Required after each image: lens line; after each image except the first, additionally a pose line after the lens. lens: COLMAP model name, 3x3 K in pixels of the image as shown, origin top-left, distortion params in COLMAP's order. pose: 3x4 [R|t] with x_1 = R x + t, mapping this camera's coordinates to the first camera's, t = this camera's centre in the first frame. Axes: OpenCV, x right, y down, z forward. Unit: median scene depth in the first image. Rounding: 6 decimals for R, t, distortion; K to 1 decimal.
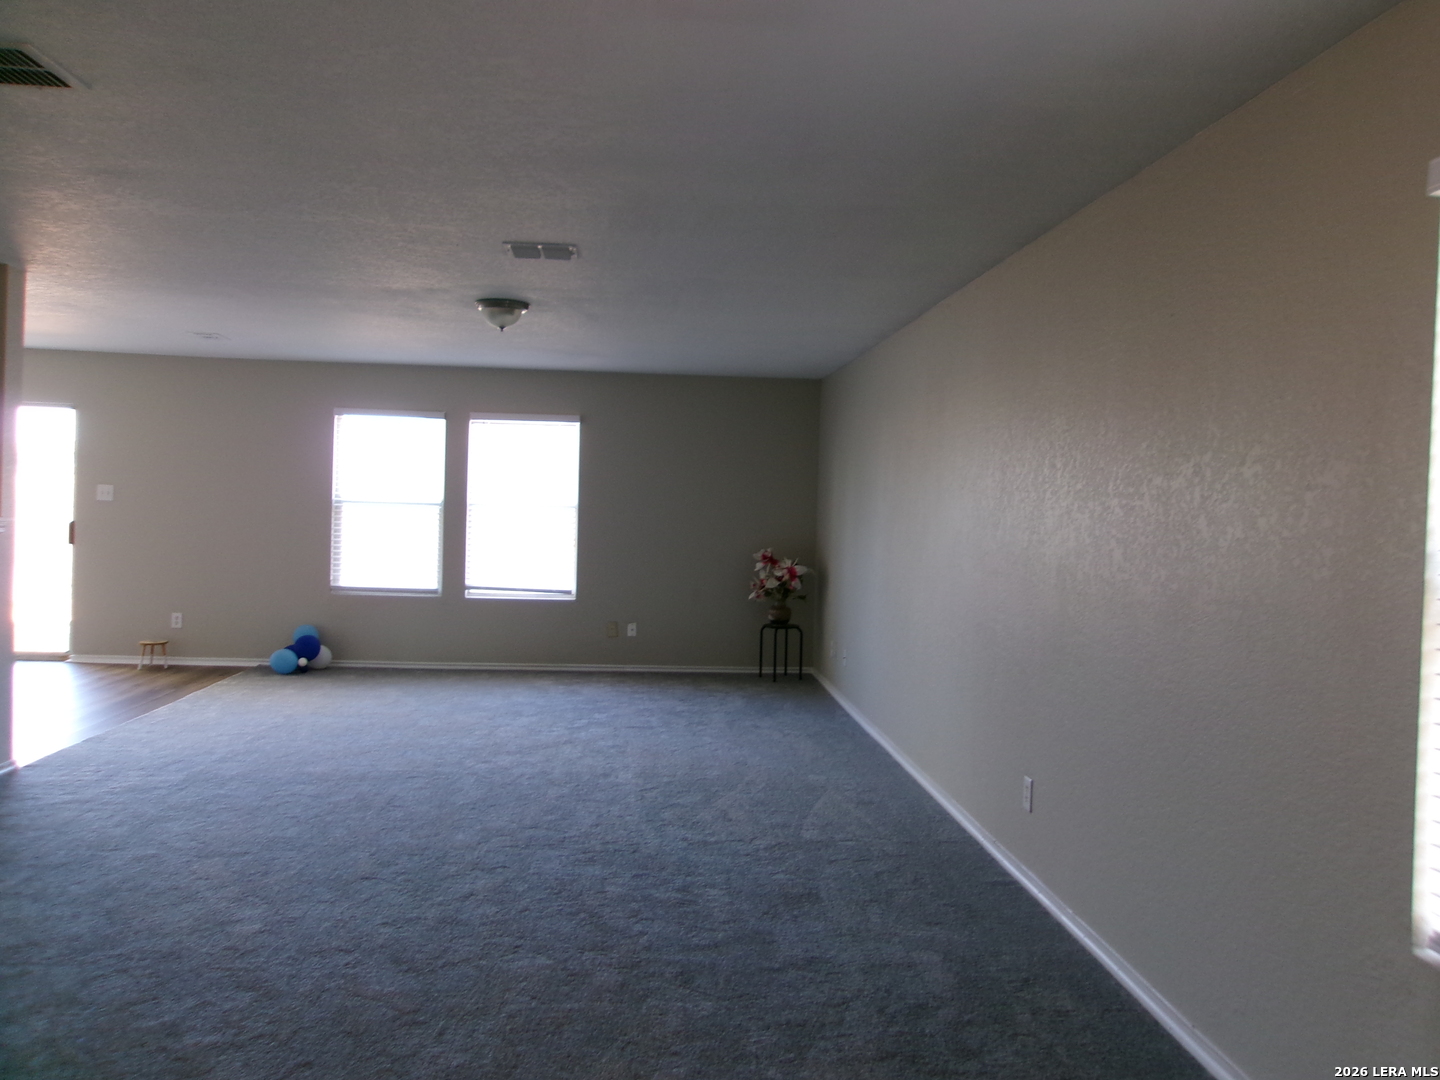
lens RADIAL K [[1123.6, 0, 720.0], [0, 1123.6, 540.0], [0, 0, 1]] dist [-0.114190, 0.001395]
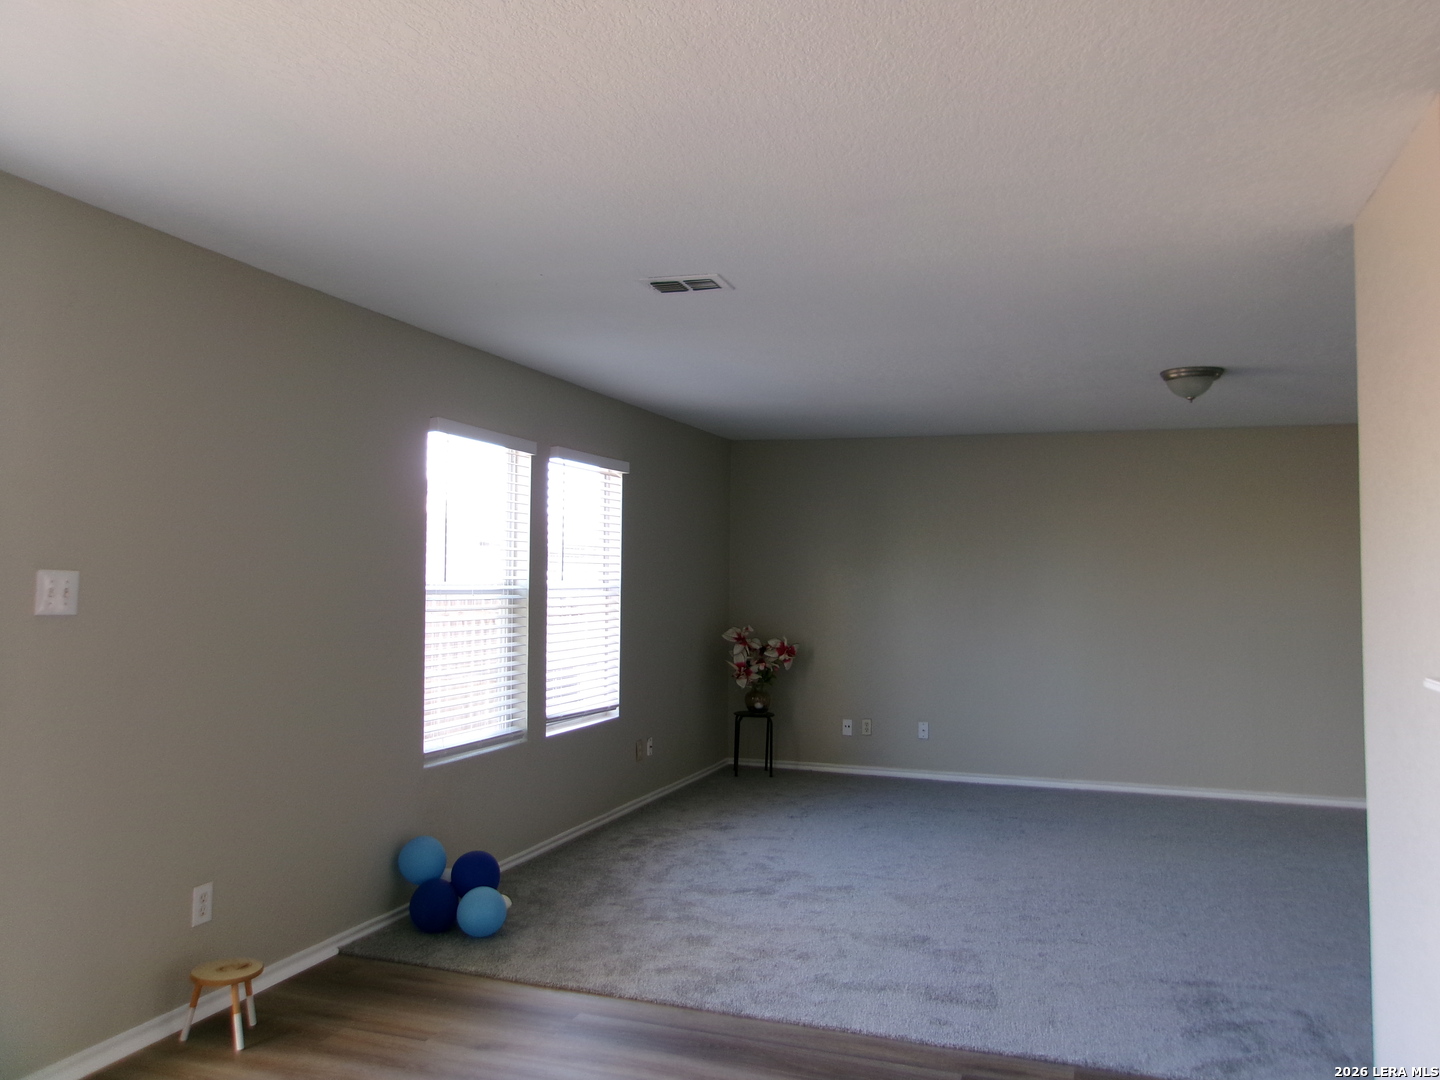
lens RADIAL K [[1160.0, 0, 720.0], [0, 1160.0, 540.0], [0, 0, 1]] dist [0.000847, 0.002127]
pose [[0.427939, 0.002591, 0.903804, -0.785850], [0.036085, 0.999150, -0.019950, -0.043749], [-0.903087, 0.041151, 0.427481, 0.629272]]
